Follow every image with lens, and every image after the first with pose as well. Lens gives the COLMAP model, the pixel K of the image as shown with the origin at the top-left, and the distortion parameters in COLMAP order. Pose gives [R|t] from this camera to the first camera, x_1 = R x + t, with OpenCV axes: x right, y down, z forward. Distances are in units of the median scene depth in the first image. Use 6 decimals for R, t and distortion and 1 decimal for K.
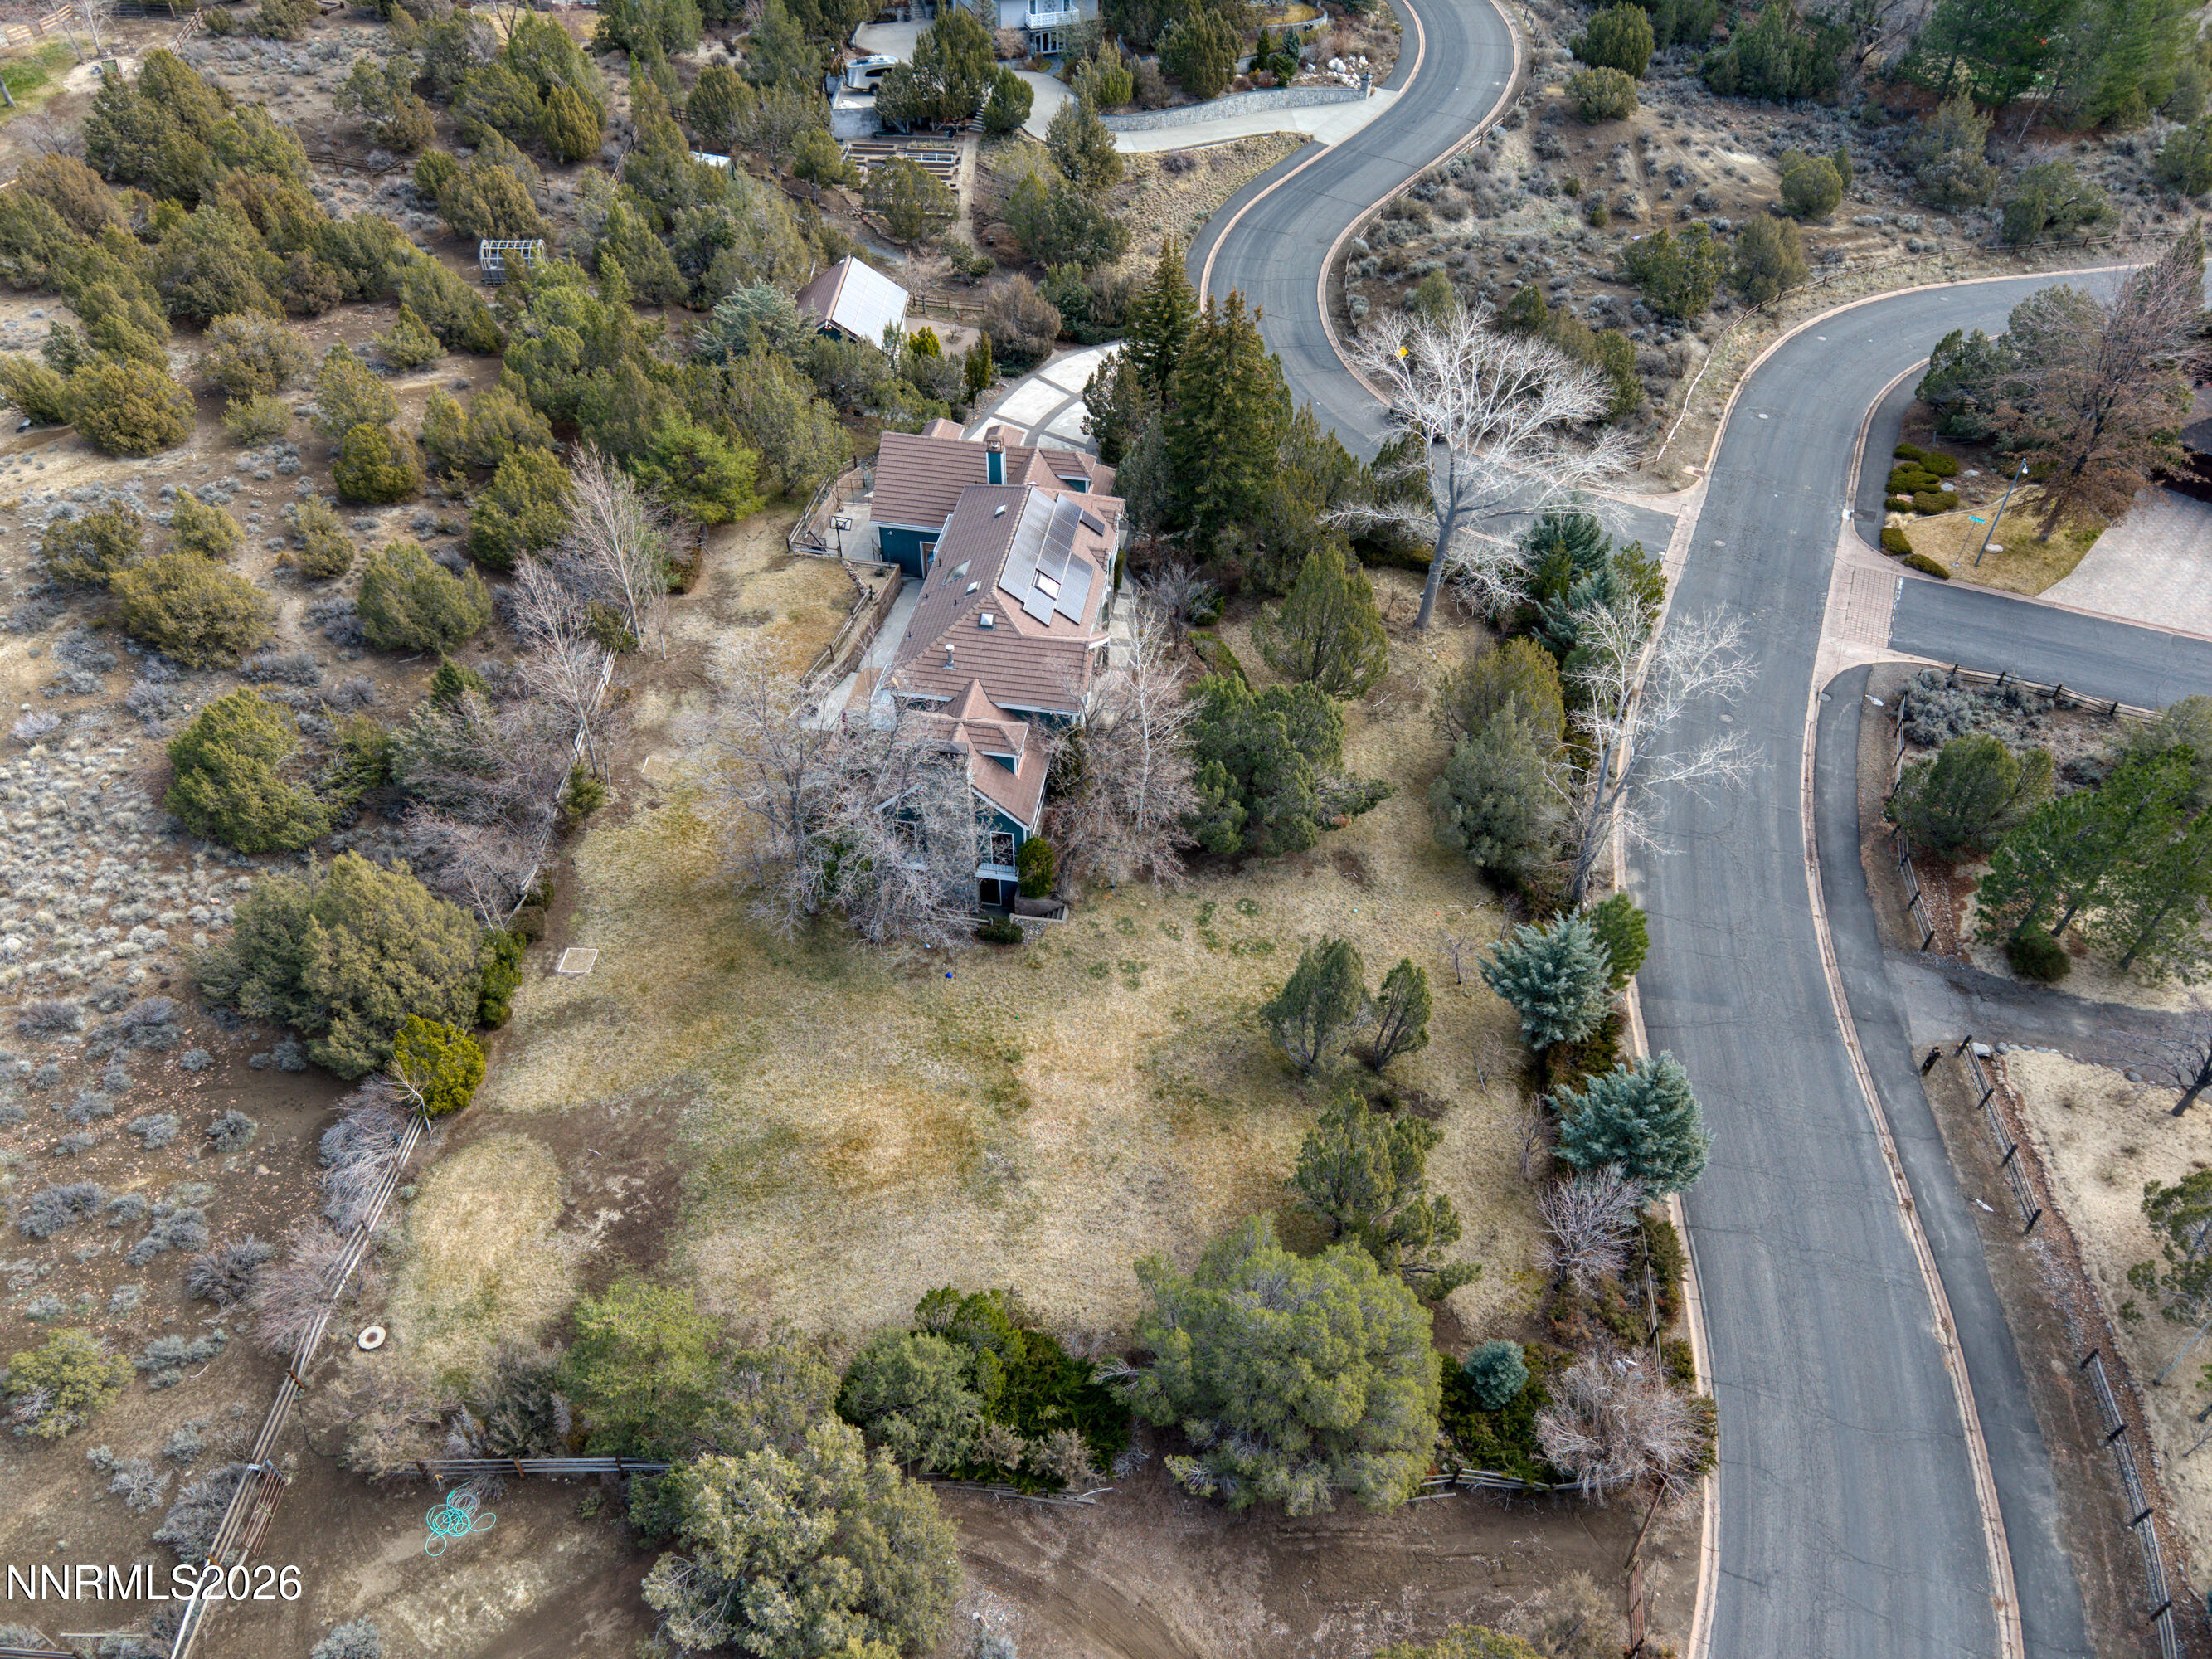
lens RADIAL K [[1486.8, 0, 1110.3], [0, 1486.8, 820.6], [0, 0, 1]] dist [0.019446, -0.018415]
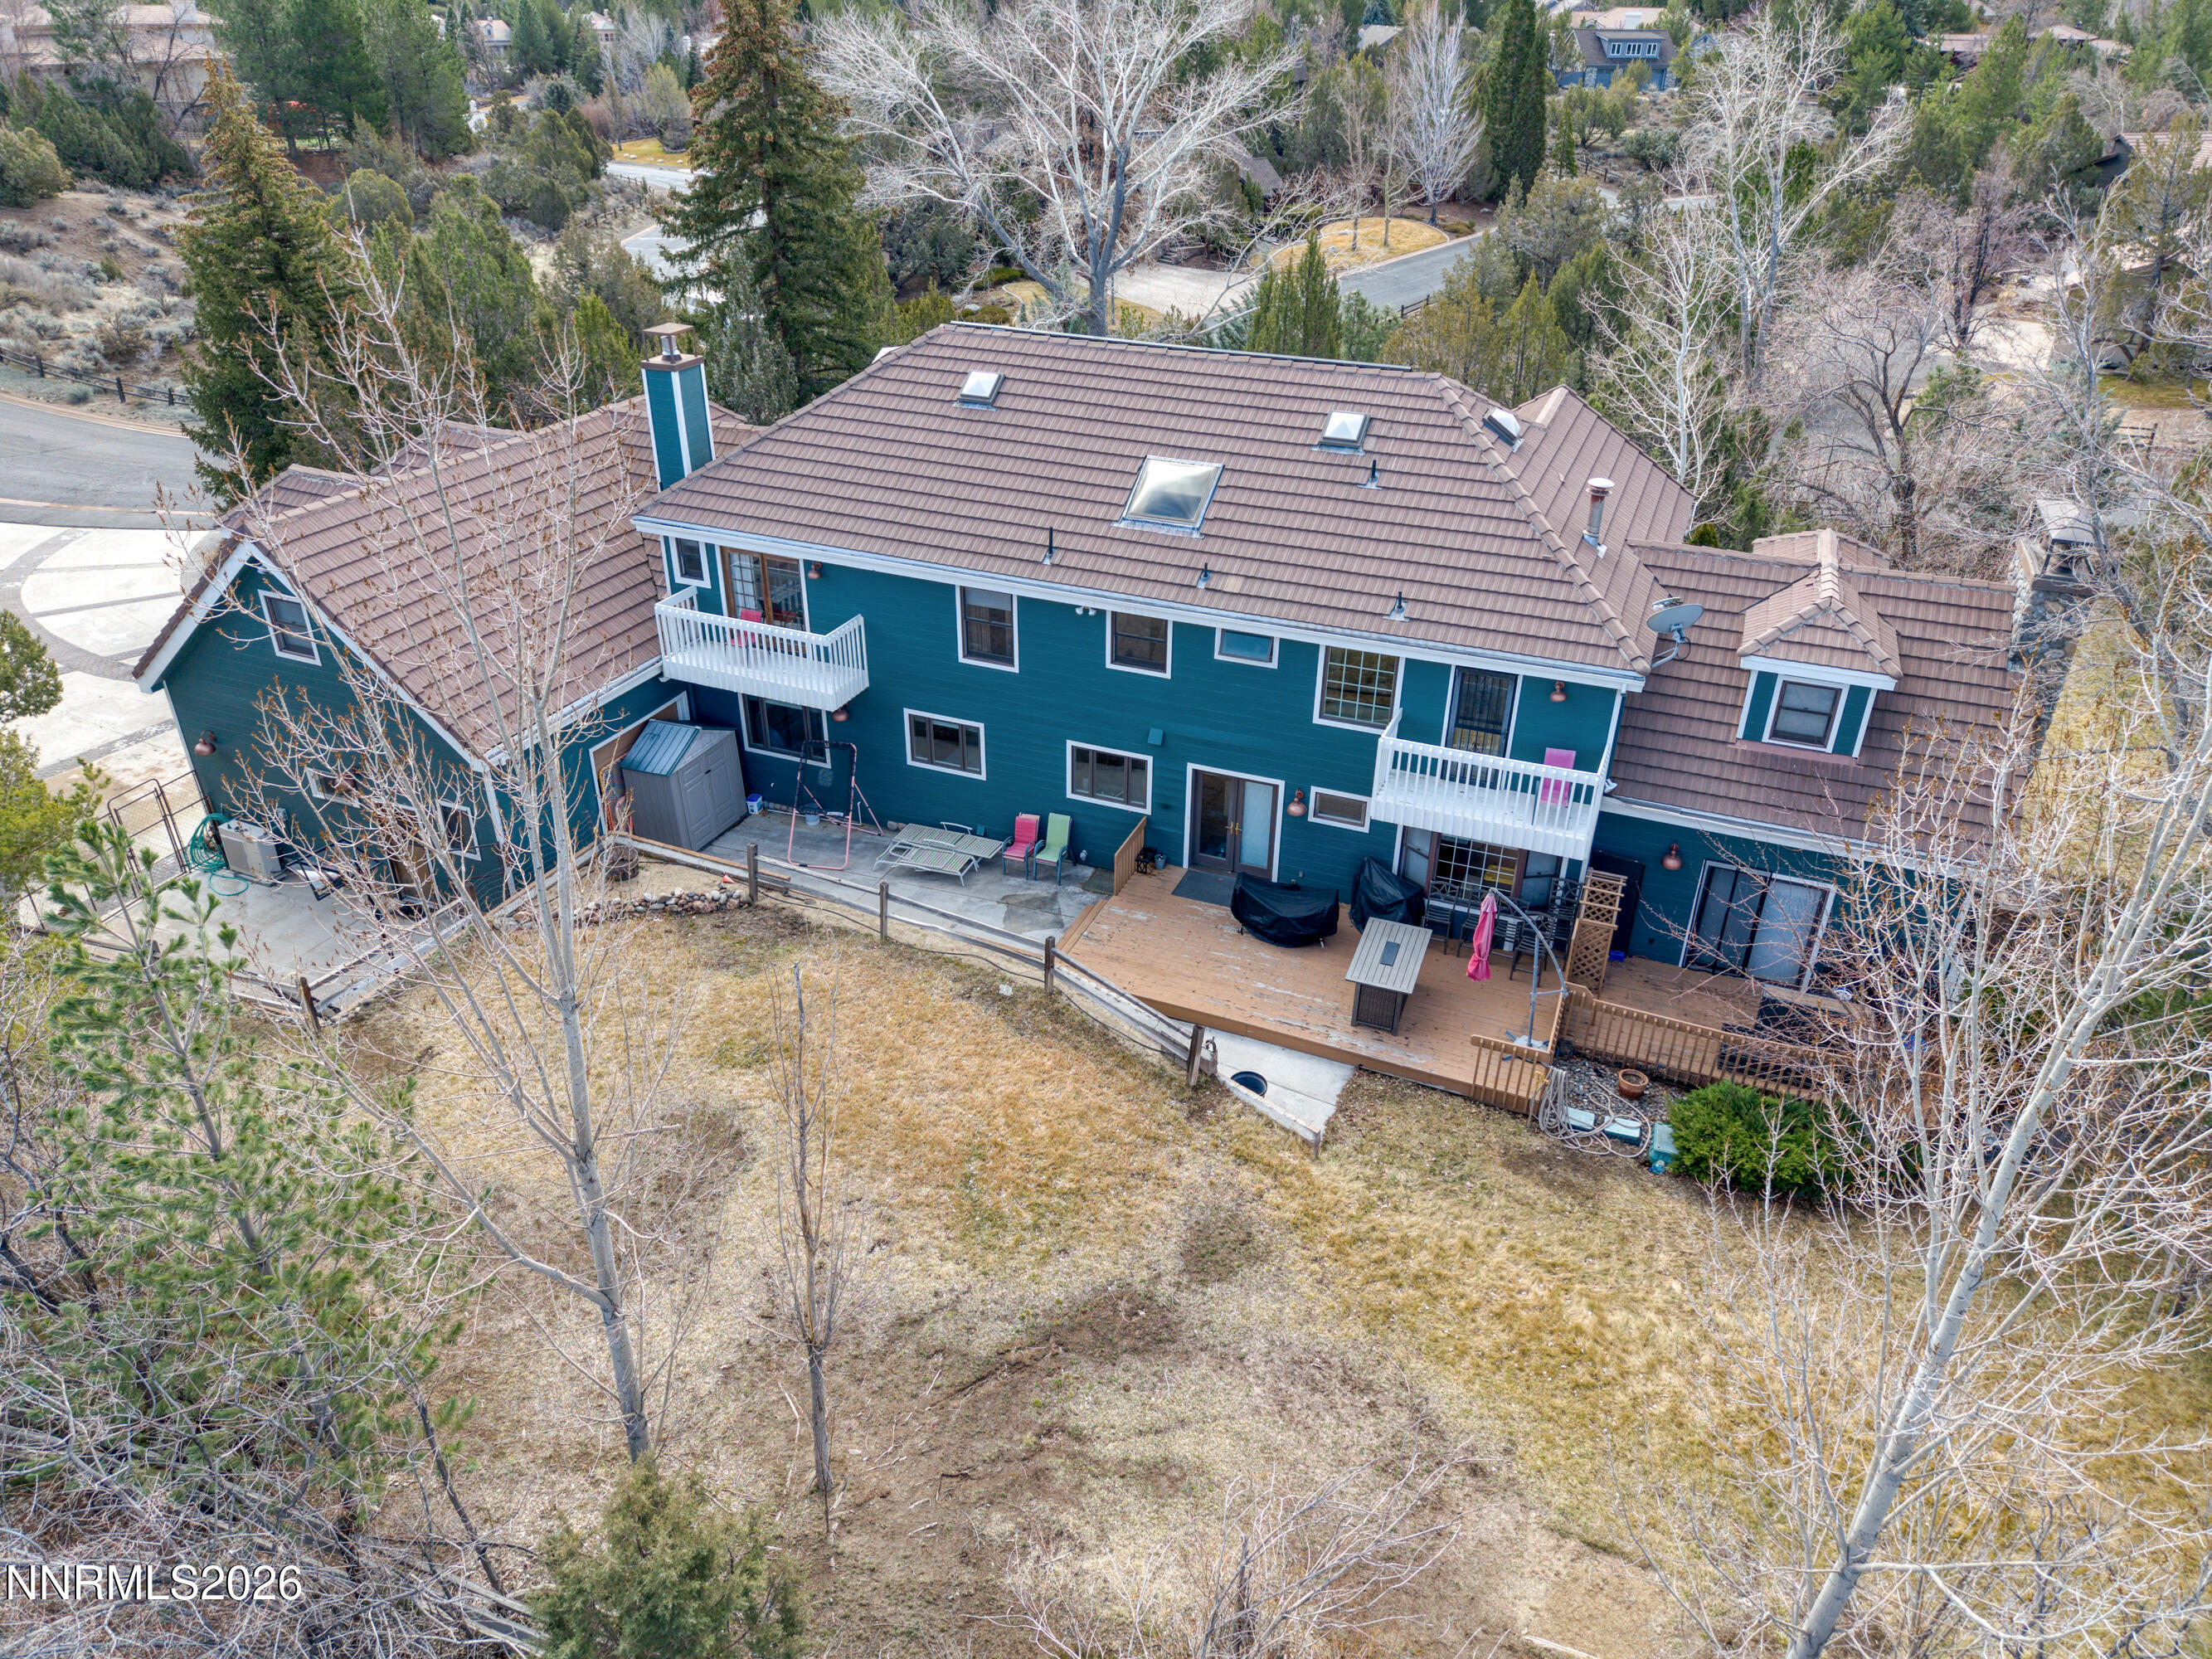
lens RADIAL K [[1486.8, 0, 1102.3], [0, 1486.8, 817.2], [0, 0, 1]] dist [0.019446, -0.018415]
pose [[0.243246, -0.484803, 0.840118, -0.396052], [0.668000, 0.711727, 0.217301, -0.181712], [-0.703283, 0.508341, 0.496973, 0.802942]]
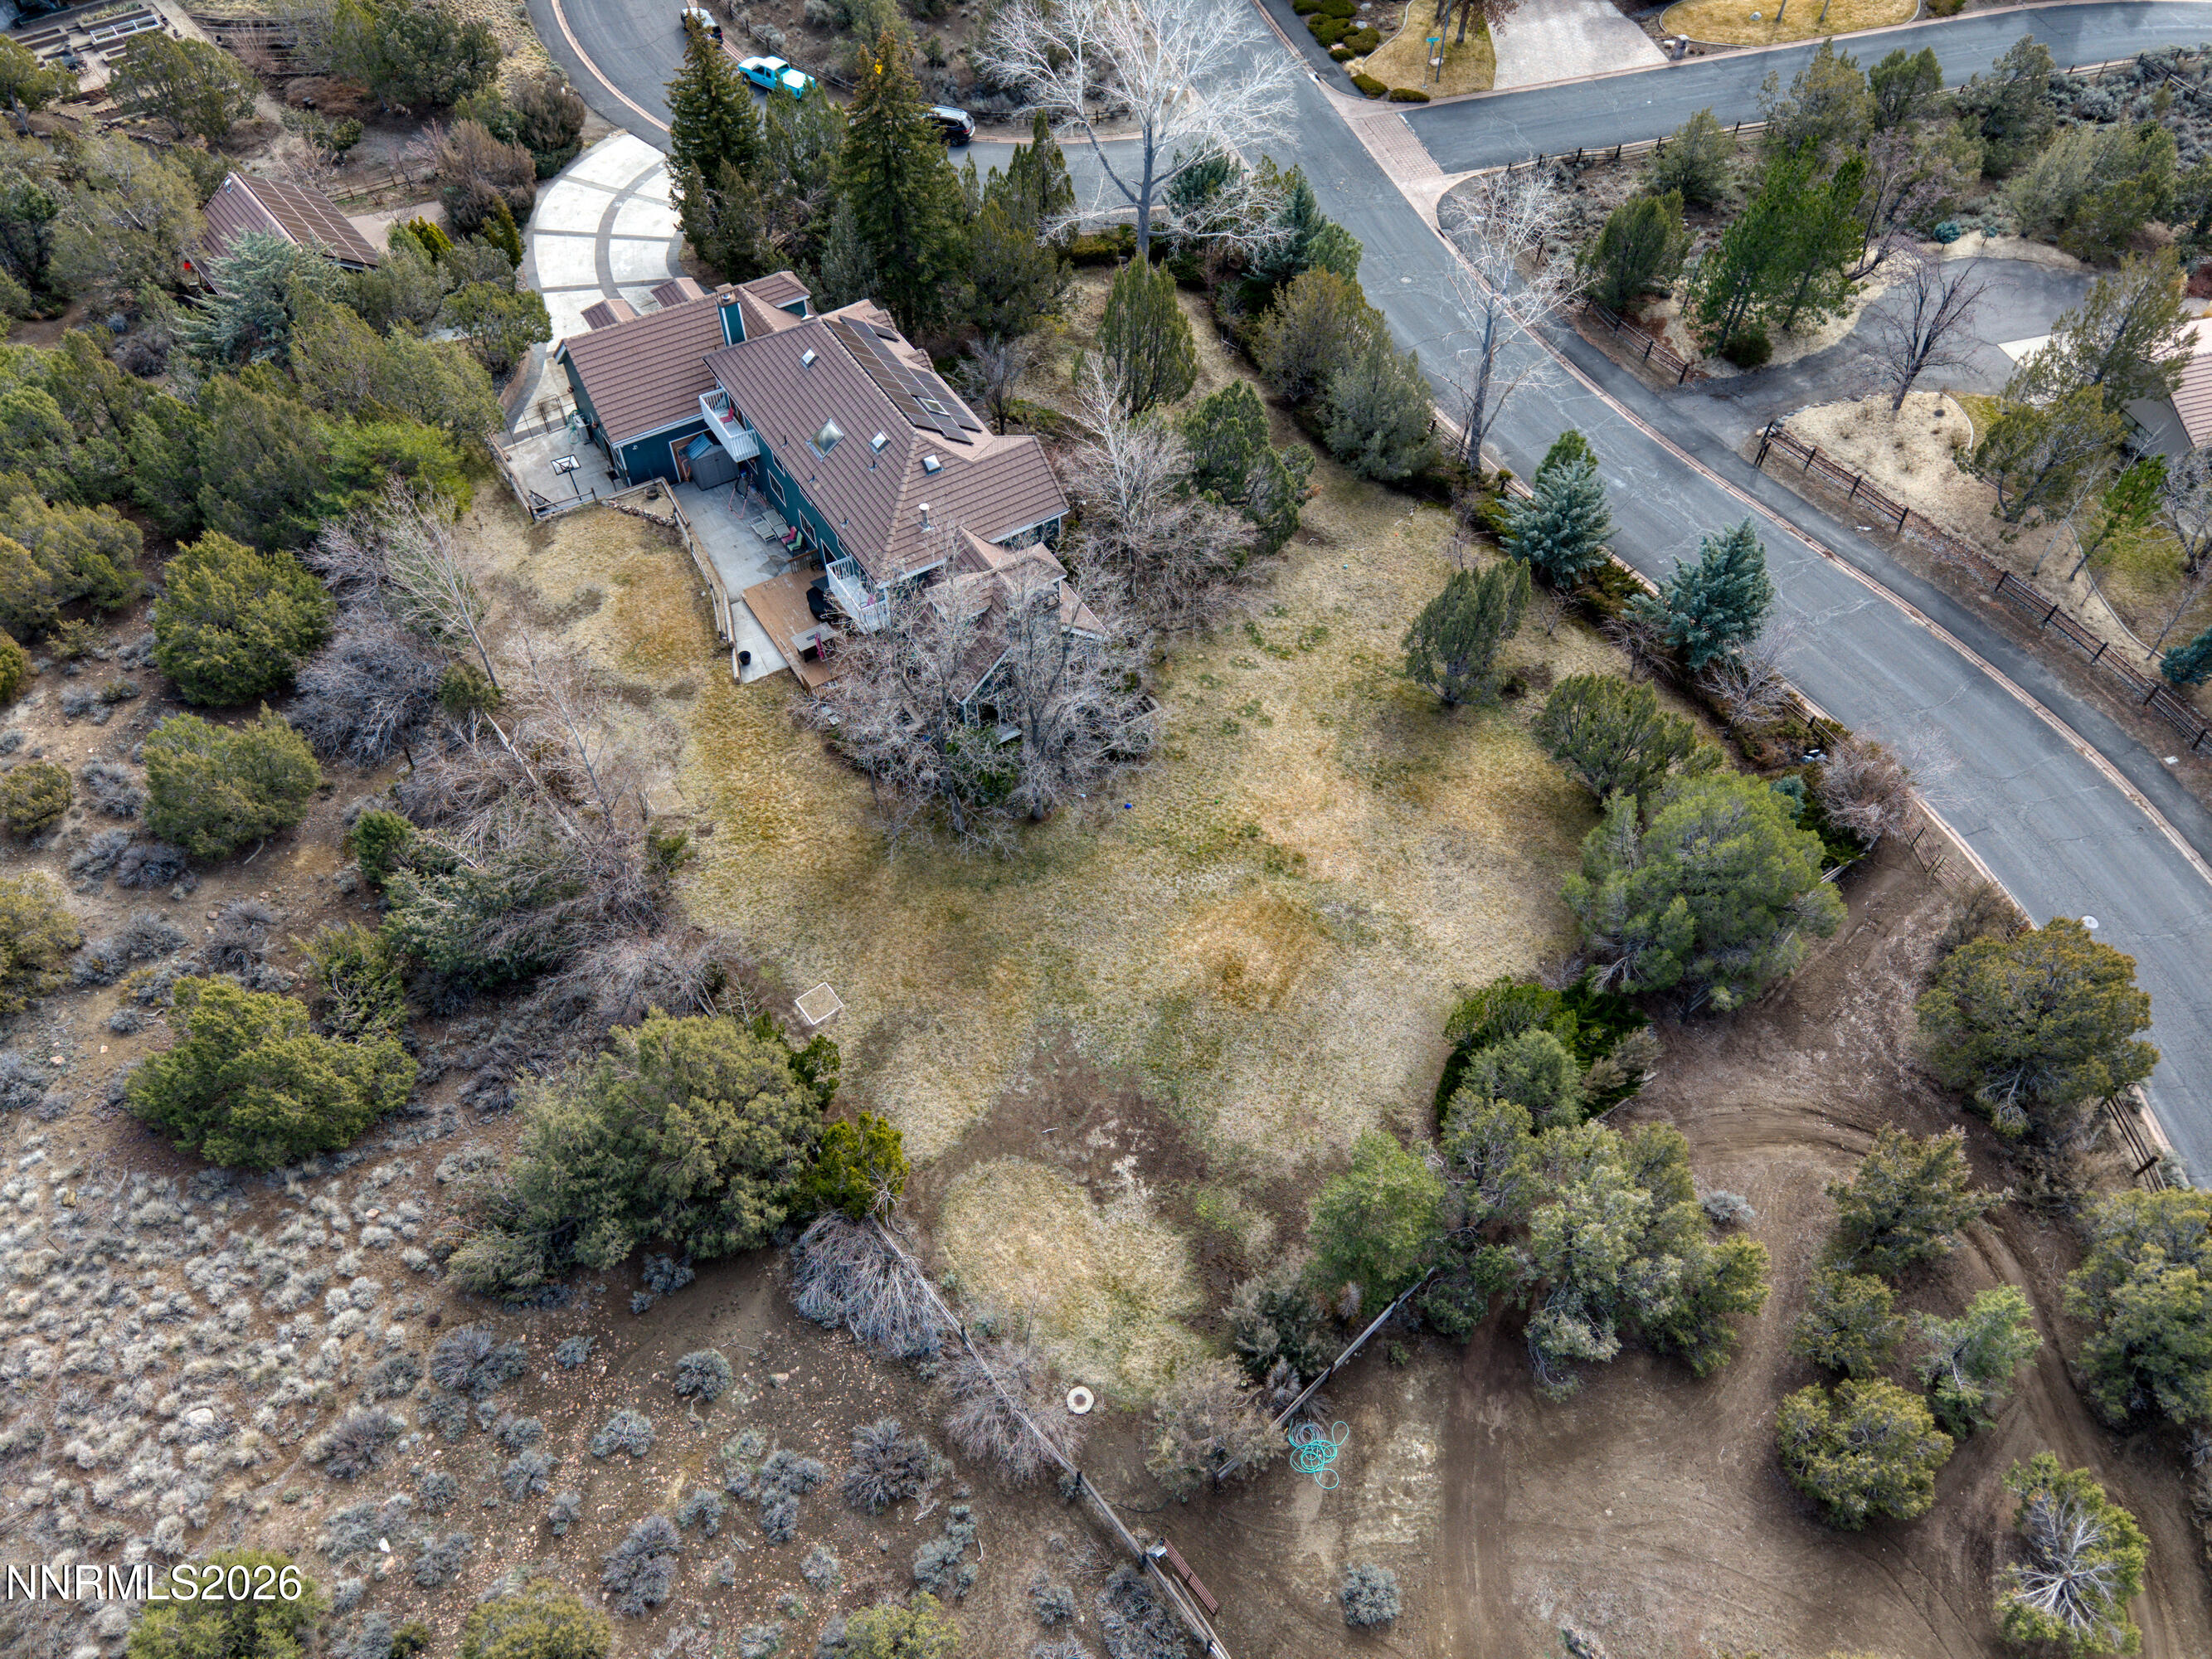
lens RADIAL K [[1486.8, 0, 1104.9], [0, 1486.8, 829.6], [0, 0, 1]] dist [0.019446, -0.018415]
pose [[0.754854, -0.523712, 0.394869, -0.413078], [0.448700, 0.851443, 0.271502, -0.123481], [-0.478397, -0.027766, 0.877704, 0.120469]]
